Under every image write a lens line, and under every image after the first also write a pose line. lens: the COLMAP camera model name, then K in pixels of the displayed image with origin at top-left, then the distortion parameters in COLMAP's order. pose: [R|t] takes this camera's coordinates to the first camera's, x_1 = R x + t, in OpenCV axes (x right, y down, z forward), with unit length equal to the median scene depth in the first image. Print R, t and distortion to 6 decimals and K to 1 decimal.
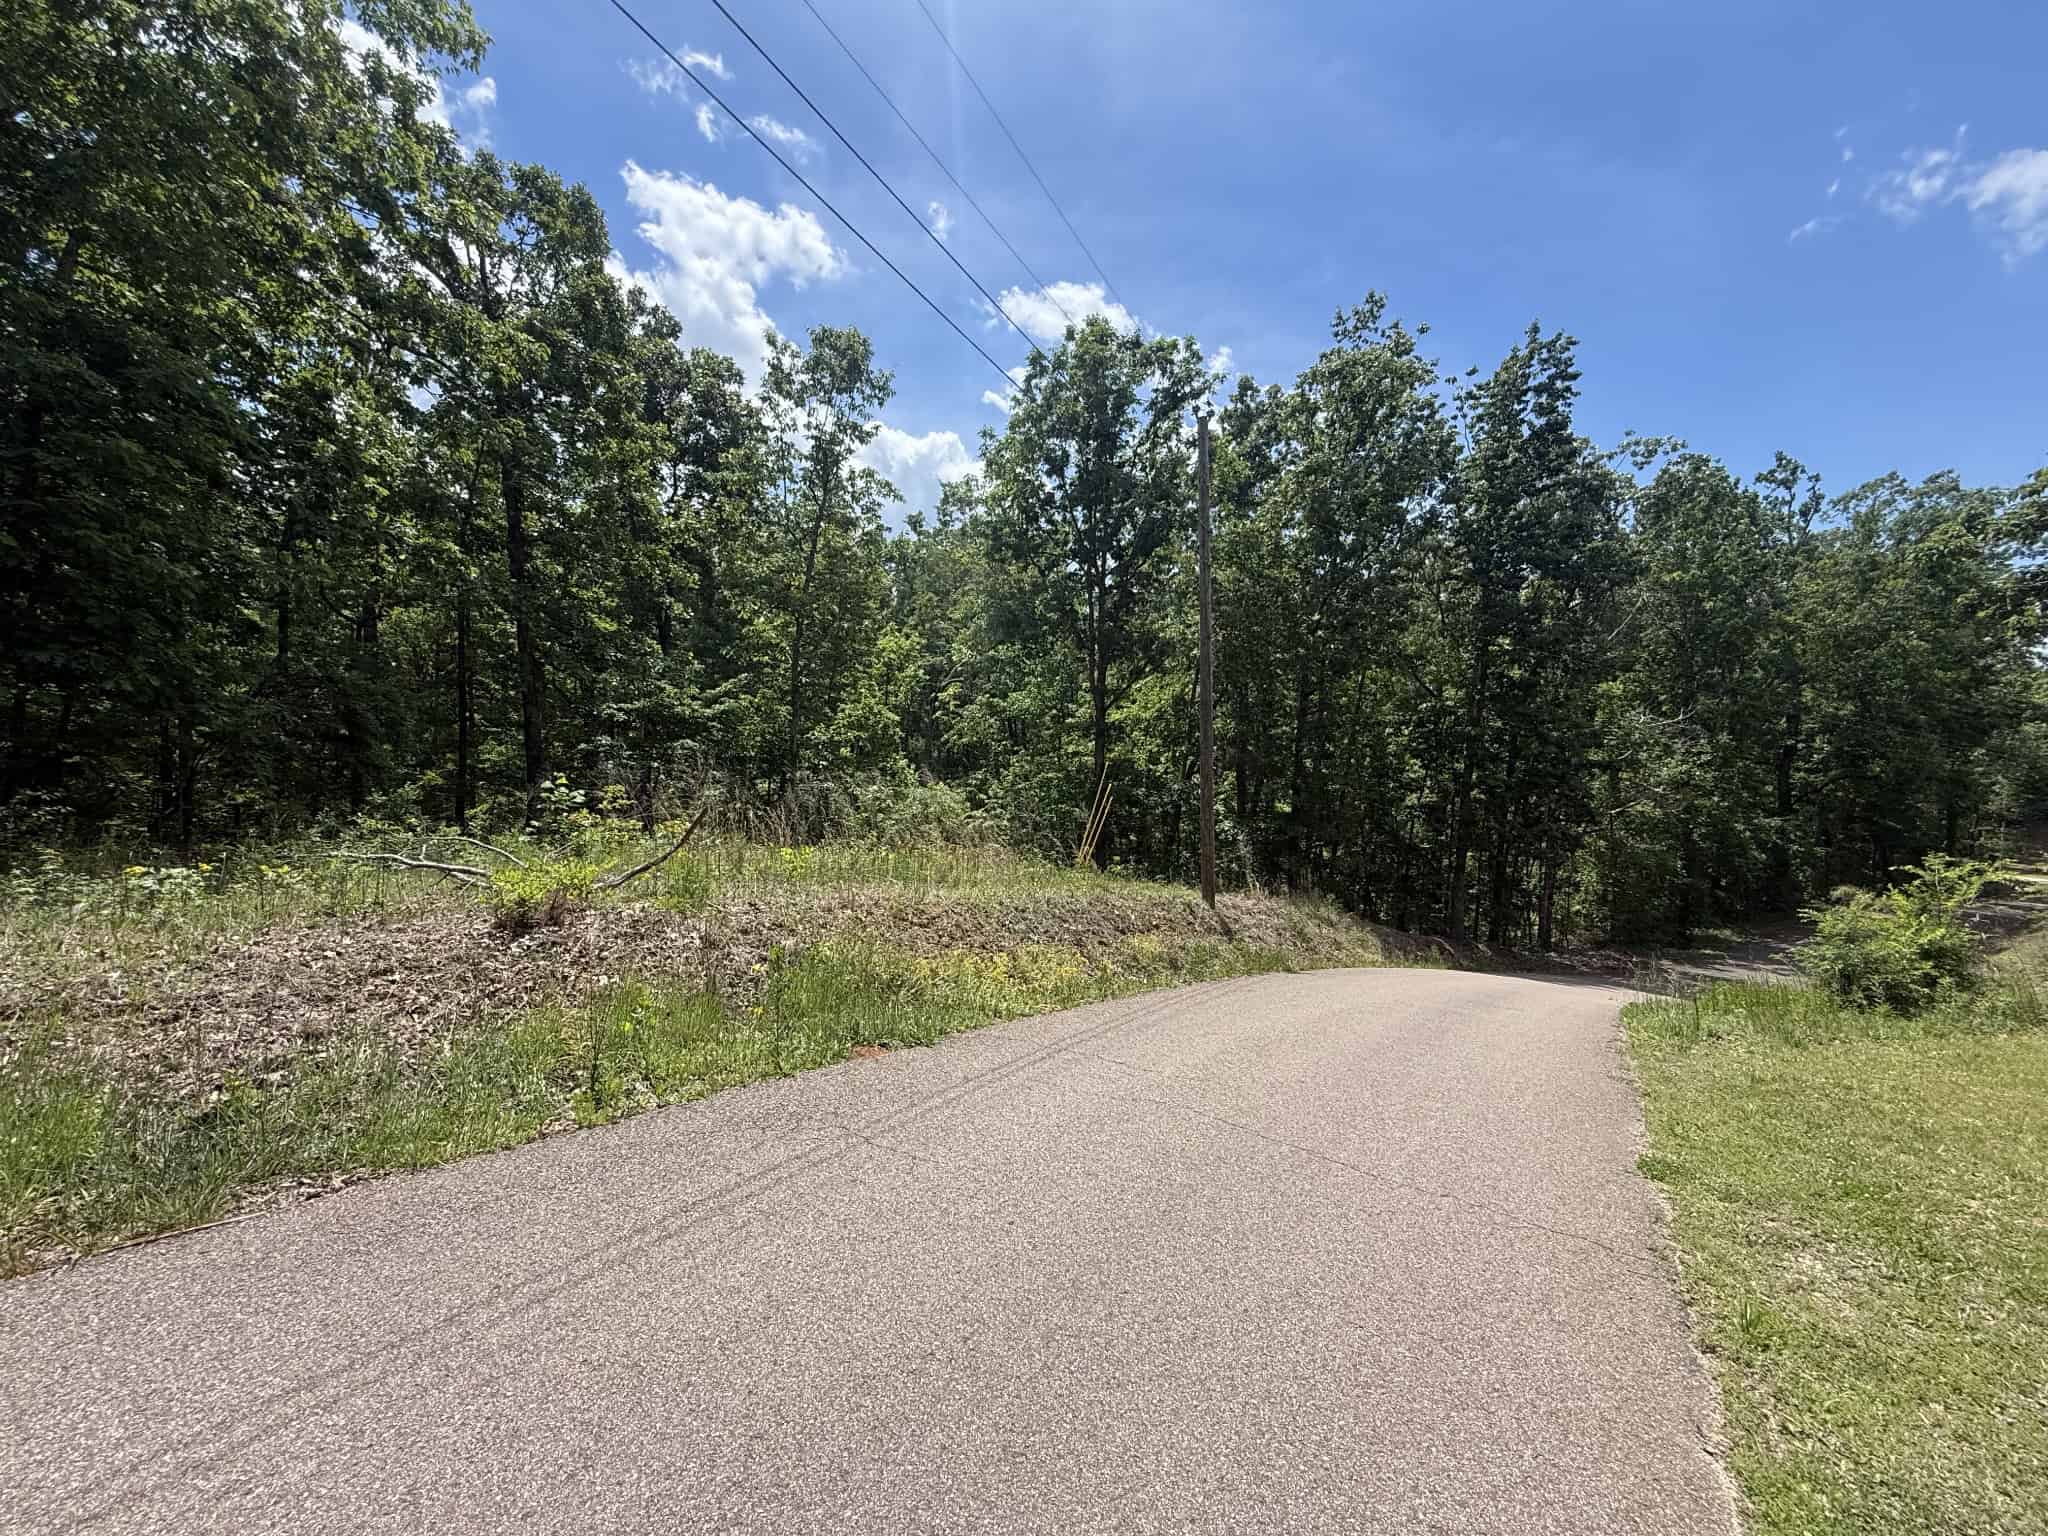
lens RADIAL K [[810.3, 0, 1018.1], [0, 810.3, 775.7], [0, 0, 1]] dist [-0.005102, 0.000458]
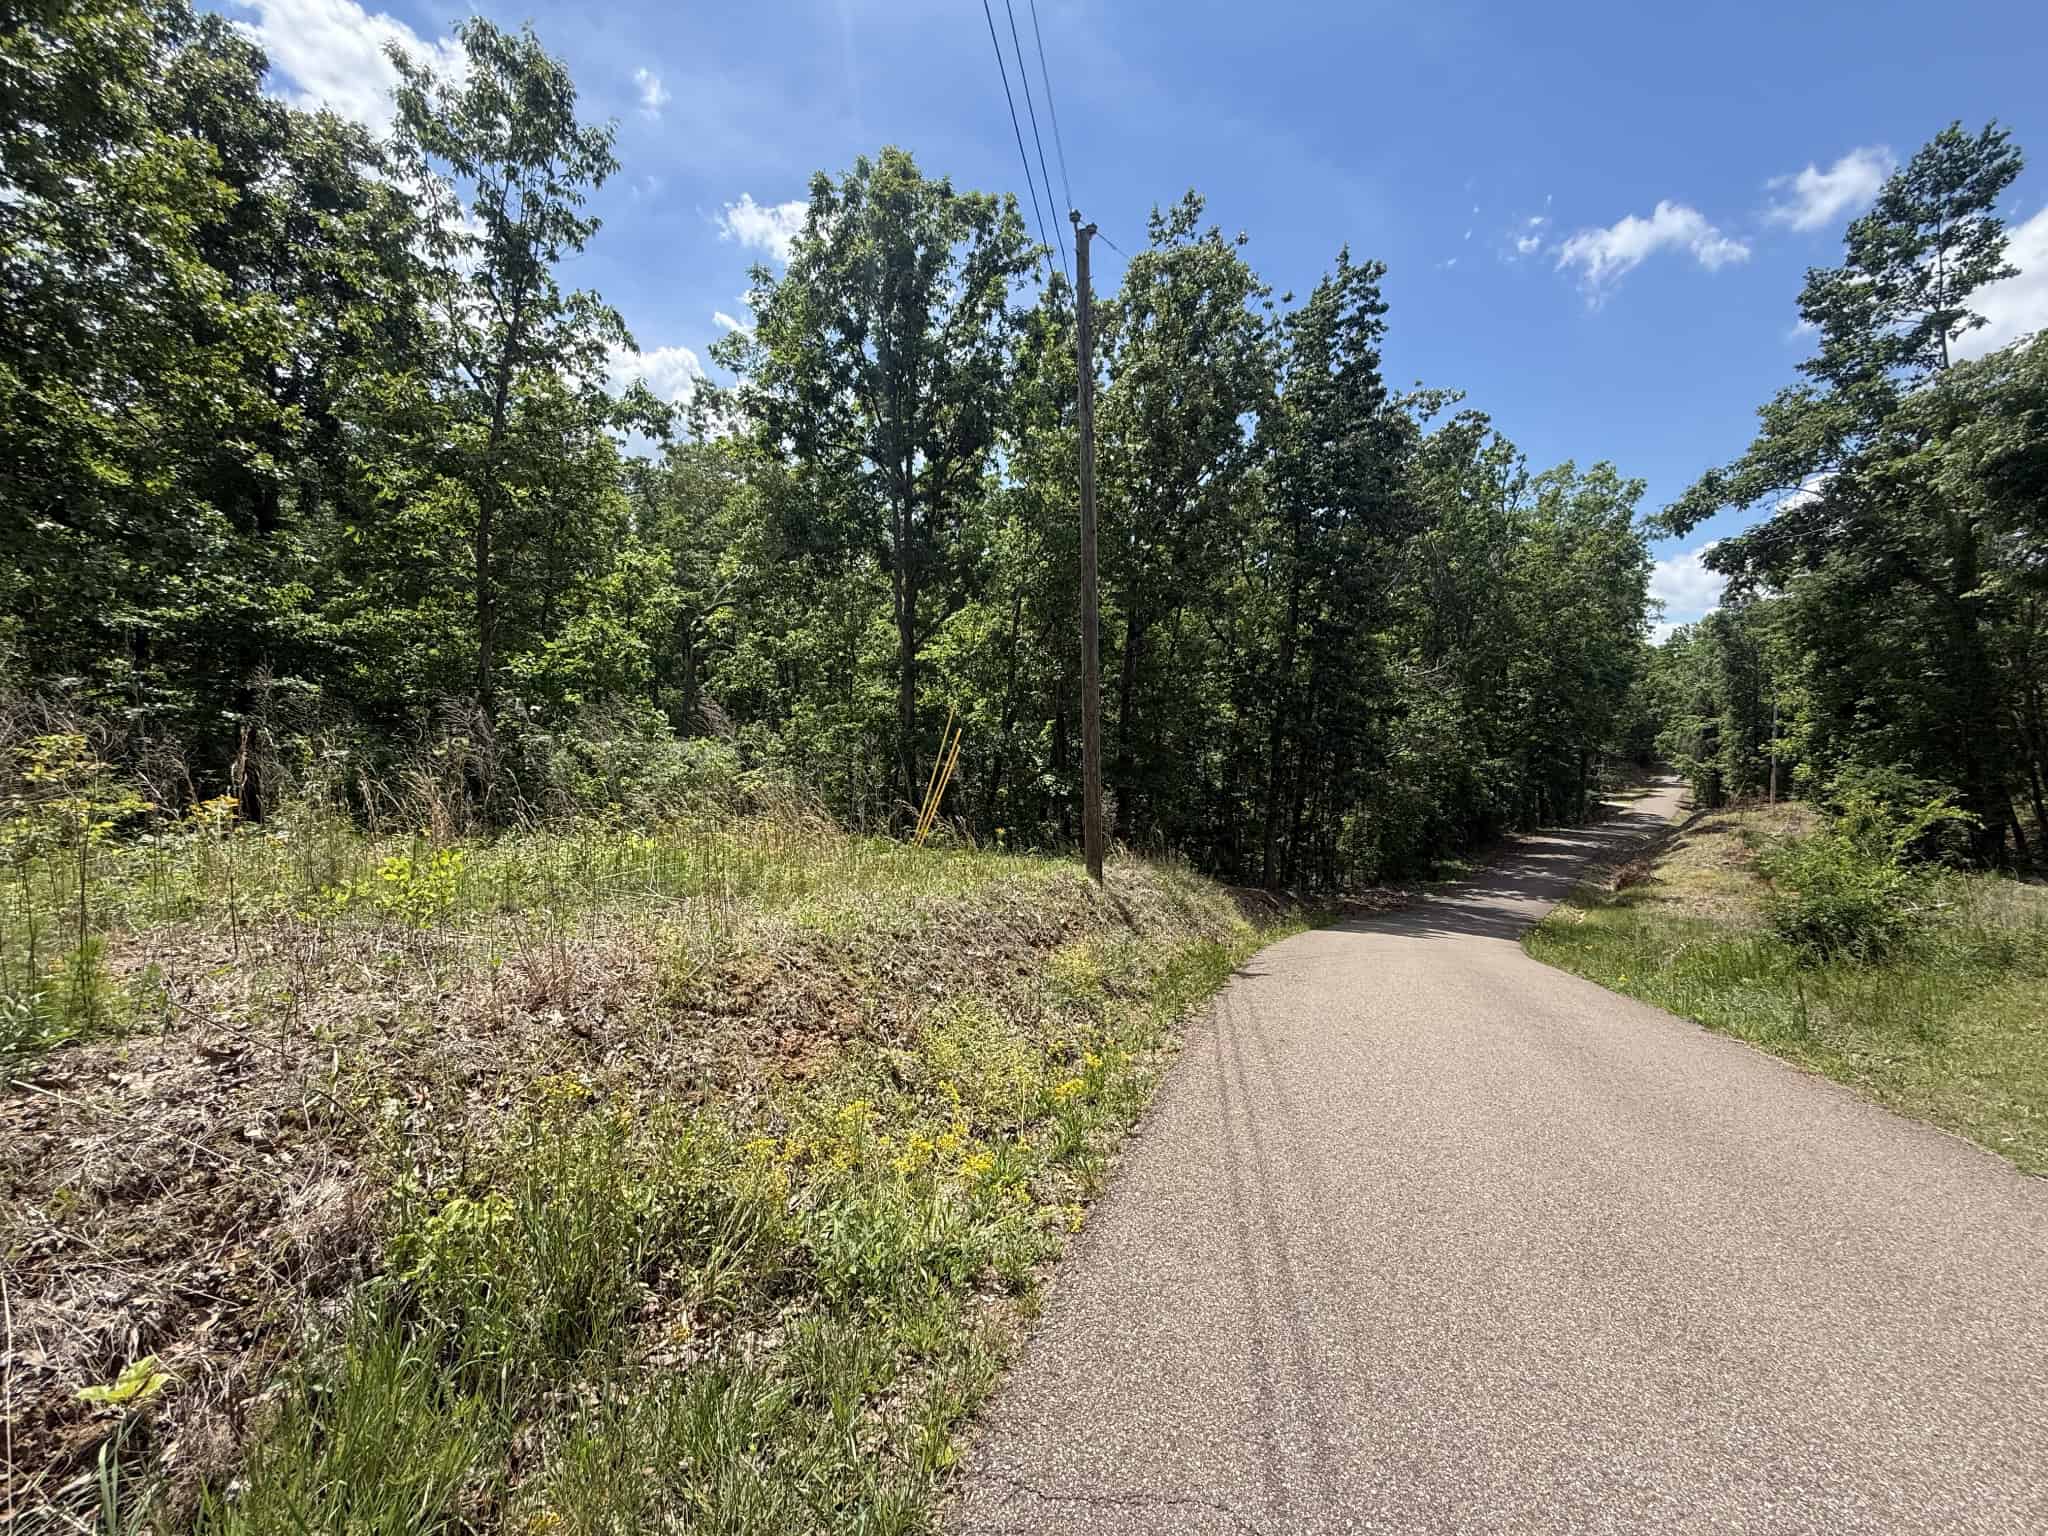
lens RADIAL K [[810.3, 0, 1018.1], [0, 810.3, 775.7], [0, 0, 1]] dist [-0.005102, 0.000458]
pose [[0.959610, -0.026725, 0.280060, -0.027877], [0.012118, 0.998480, 0.053759, 0.008864], [-0.281071, -0.048194, 0.958476, 0.161437]]
